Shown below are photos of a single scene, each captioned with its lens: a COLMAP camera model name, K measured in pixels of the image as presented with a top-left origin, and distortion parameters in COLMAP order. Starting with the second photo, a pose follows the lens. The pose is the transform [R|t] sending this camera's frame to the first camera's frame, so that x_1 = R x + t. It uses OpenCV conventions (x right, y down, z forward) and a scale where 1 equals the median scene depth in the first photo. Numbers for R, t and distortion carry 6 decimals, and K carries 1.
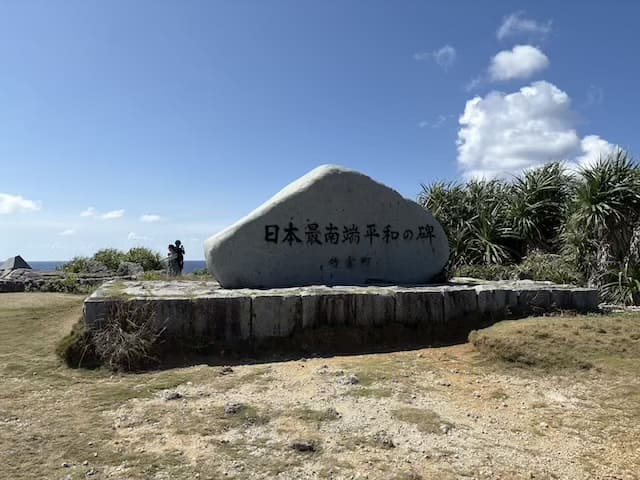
lens RADIAL K [[492.6, 0, 317.4], [0, 492.6, 239.2], [0, 0, 1]] dist [-0.002244, -0.005079]
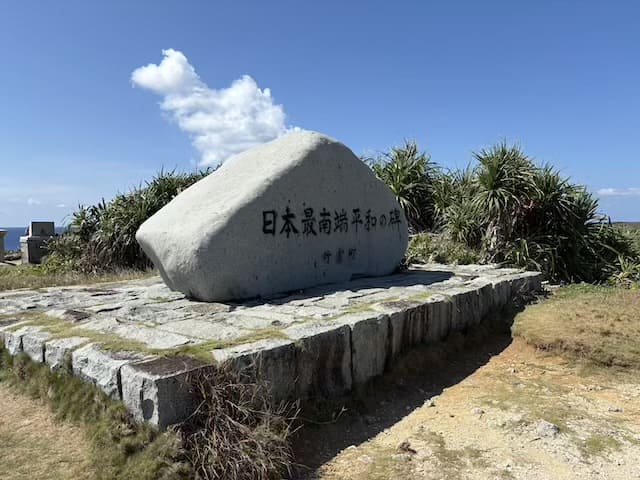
lens RADIAL K [[492.6, 0, 320.1], [0, 492.6, 239.4], [0, 0, 1]] dist [-0.002244, -0.005079]
pose [[0.859268, -0.020983, 0.511095, -0.387416], [-0.015611, 0.997617, 0.067203, -0.035255], [-0.511287, -0.065724, 0.856893, 0.331177]]
